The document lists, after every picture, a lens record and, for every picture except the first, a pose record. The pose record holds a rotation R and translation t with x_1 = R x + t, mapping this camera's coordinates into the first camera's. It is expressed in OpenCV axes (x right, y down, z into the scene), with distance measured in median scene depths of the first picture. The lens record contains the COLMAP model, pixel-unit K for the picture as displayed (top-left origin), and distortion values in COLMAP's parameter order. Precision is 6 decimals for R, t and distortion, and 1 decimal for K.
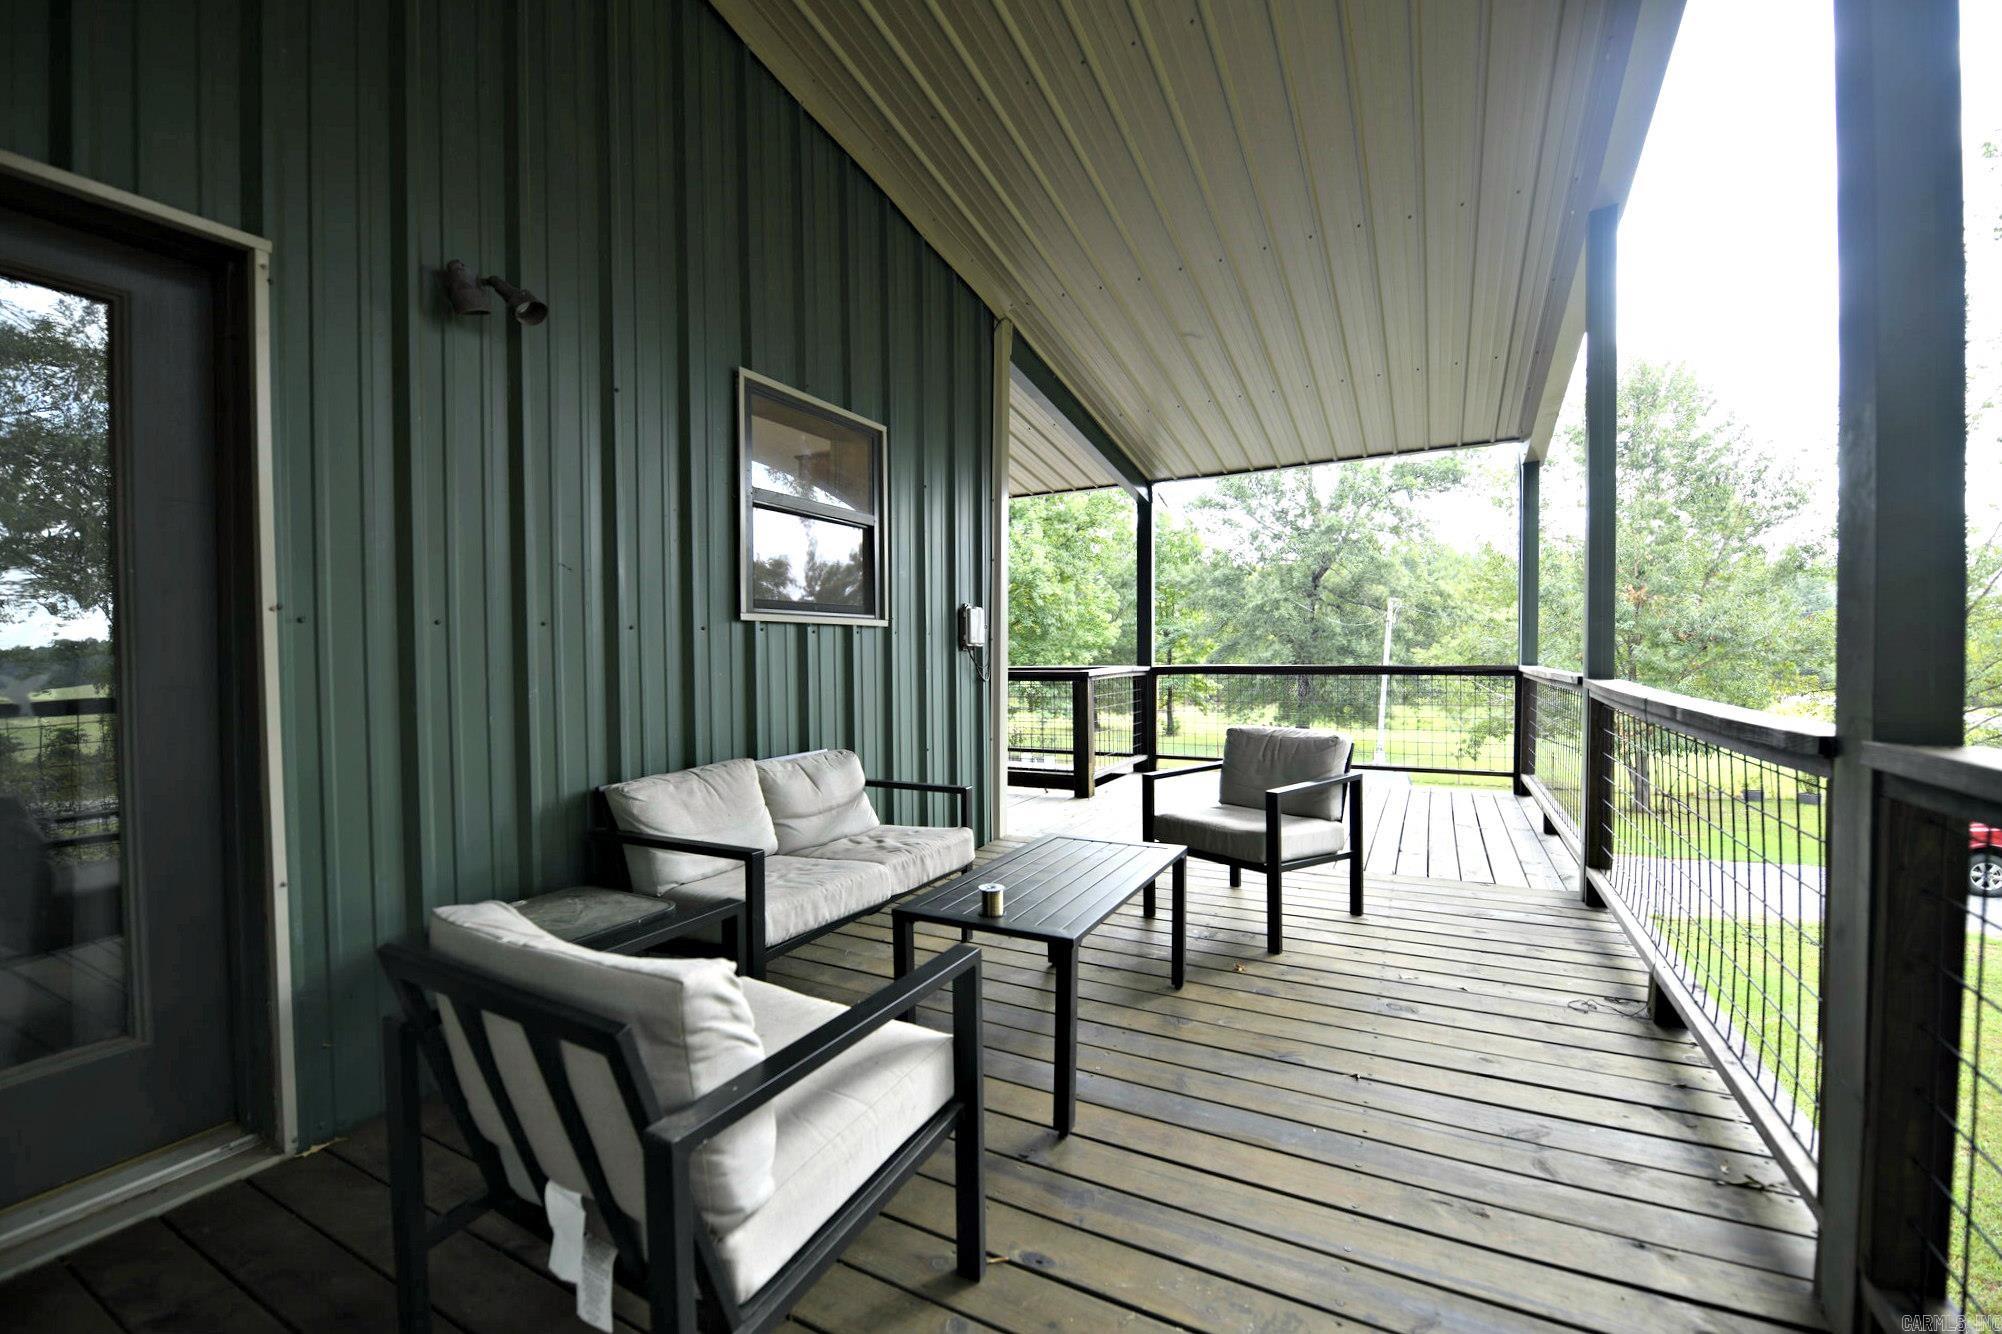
lens RADIAL K [[821.3, 0, 995.6], [0, 821.3, 664.8], [0, 0, 1]] dist [-0.020733, -0.000363]
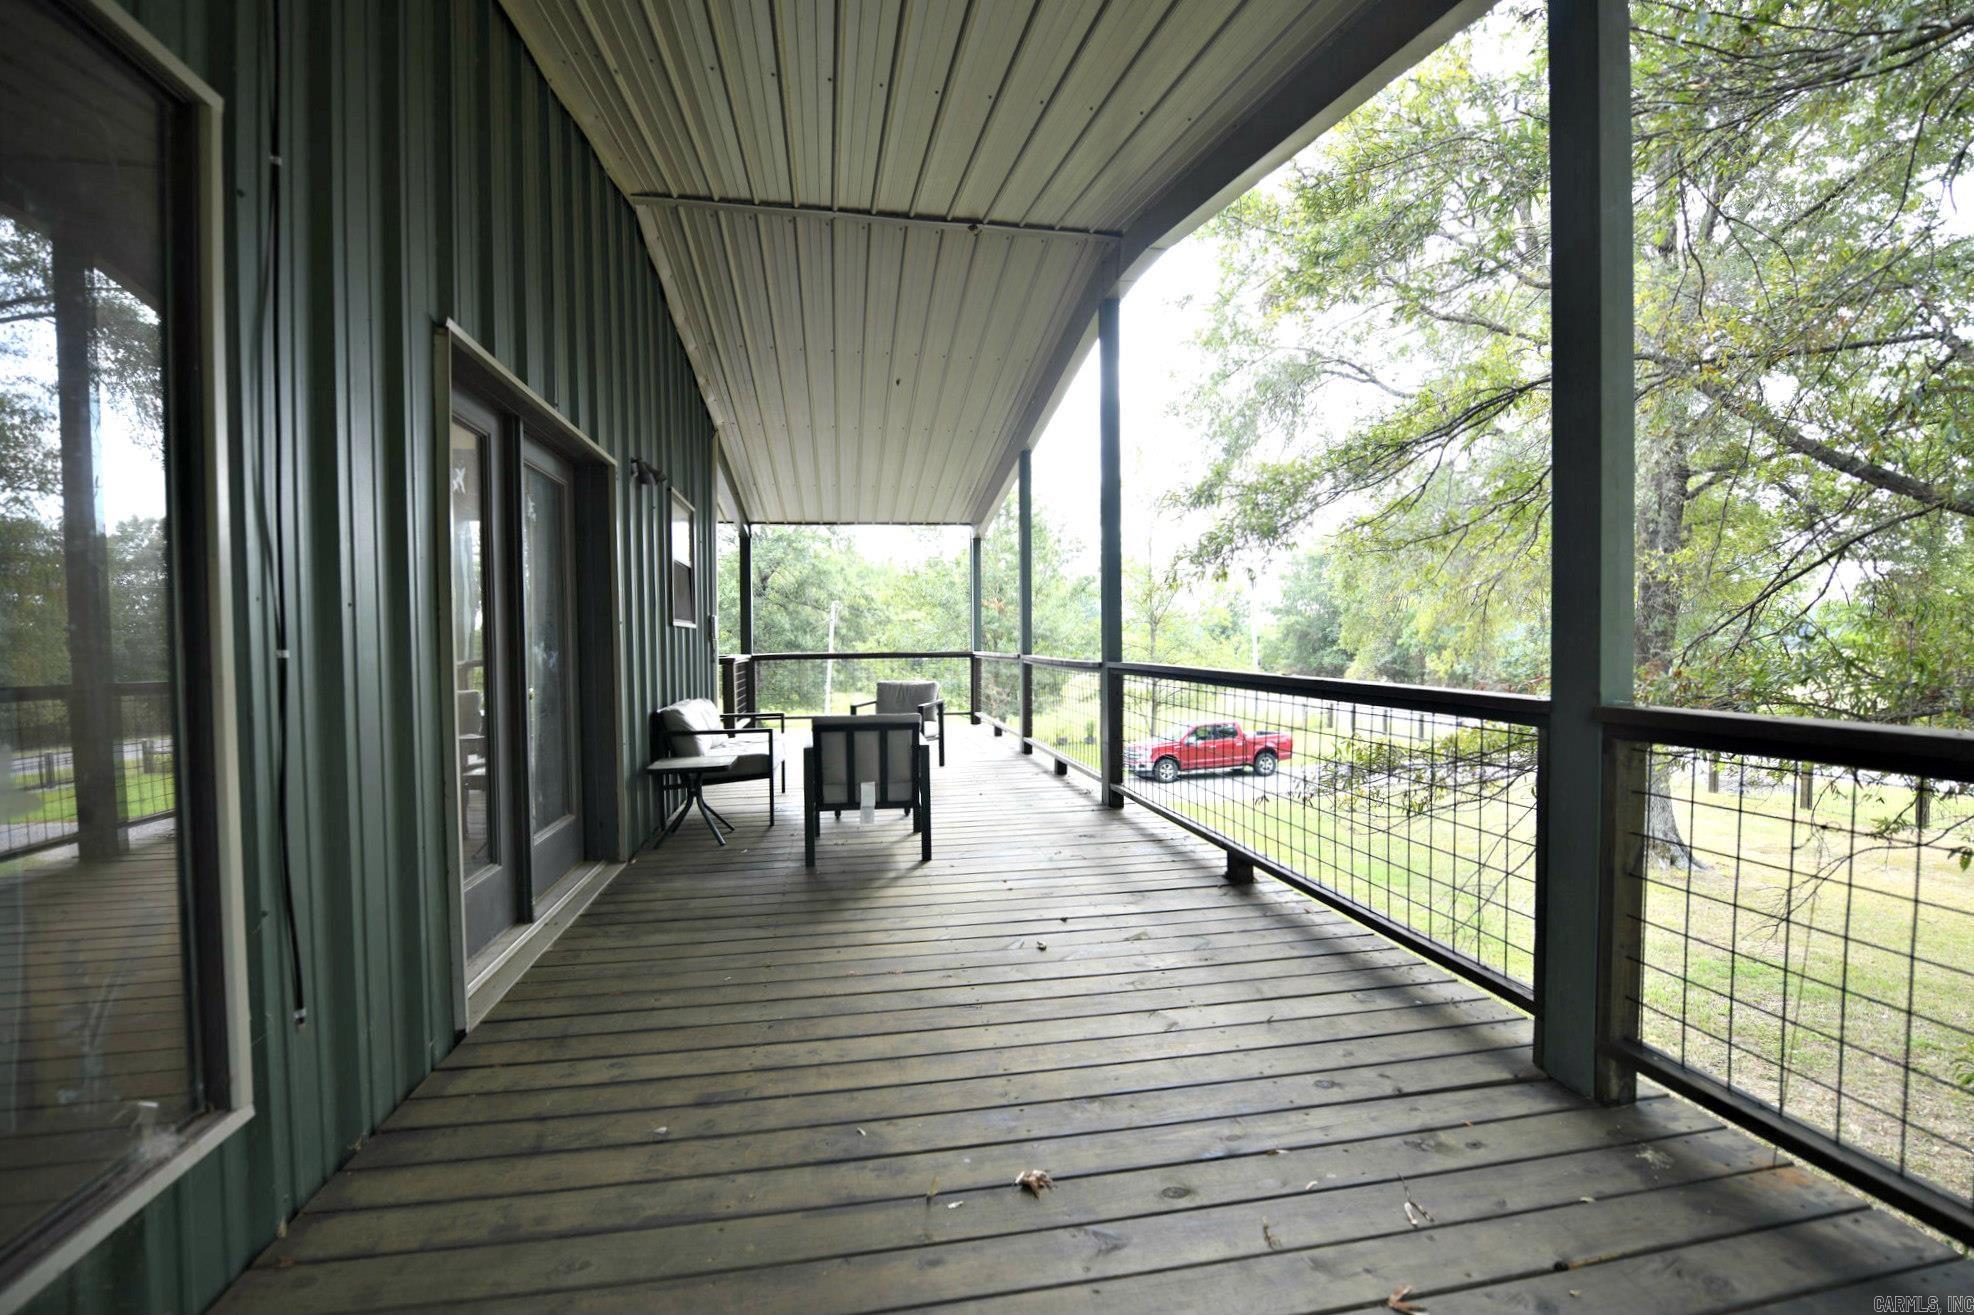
lens RADIAL K [[818.0, 0, 987.0], [0, 818.0, 657.5], [0, 0, 1]] dist [-0.020658, -0.000936]
pose [[0.783945, -0.010544, 0.620741, -0.118200], [0.011901, 0.999927, 0.001956, 0.003022], [-0.620717, 0.005854, 0.784013, -0.112630]]
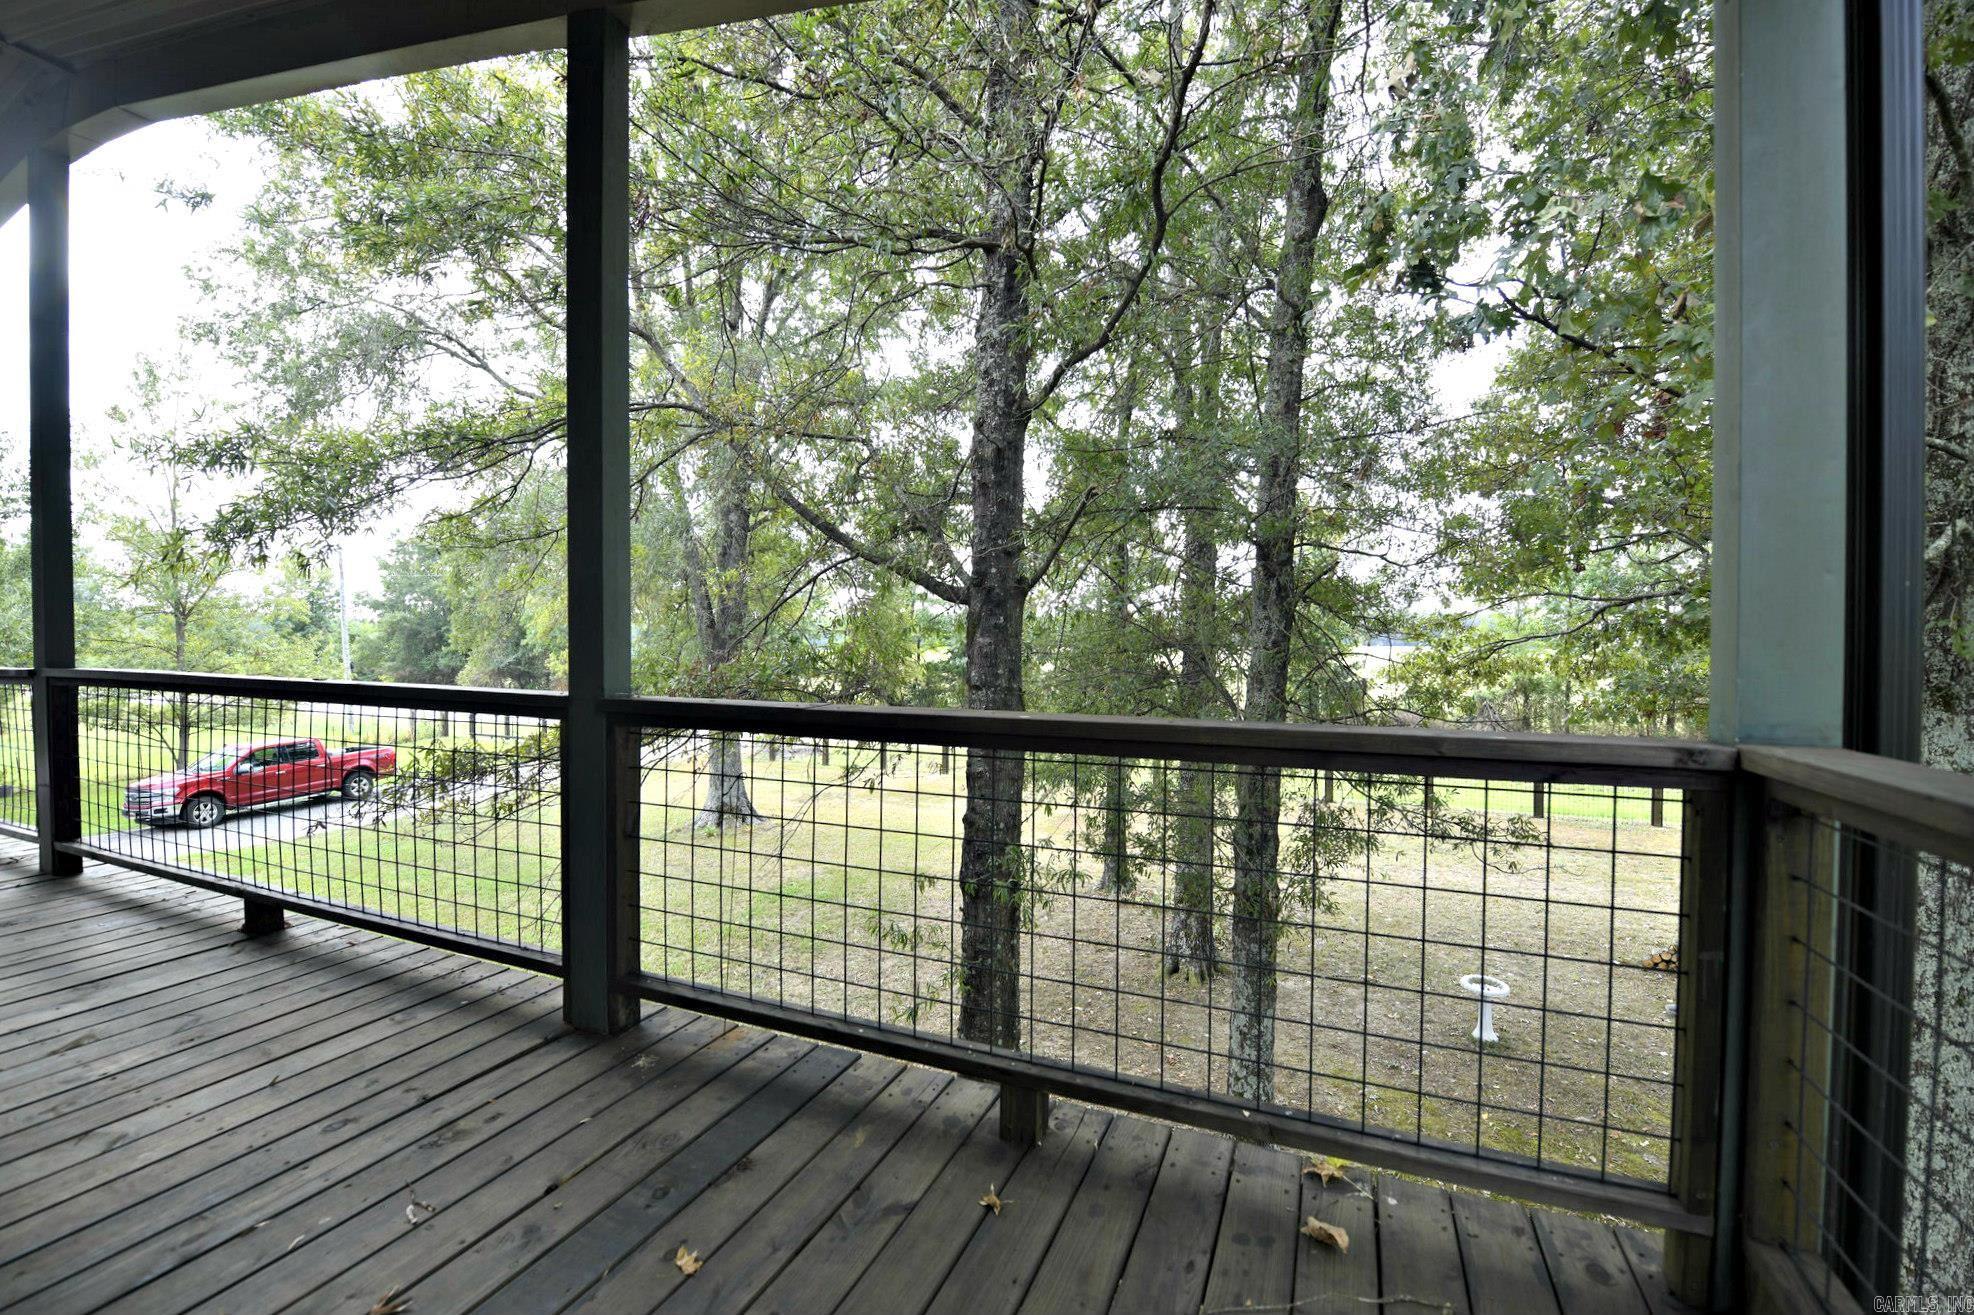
lens RADIAL K [[818.0, 0, 987.0], [0, 818.0, 657.5], [0, 0, 1]] dist [-0.020658, -0.000936]
pose [[-0.086558, -0.013370, 0.996157, -0.119545], [0.013303, 0.999805, 0.014575, 0.003161], [-0.996158, 0.014514, -0.086363, -0.125420]]
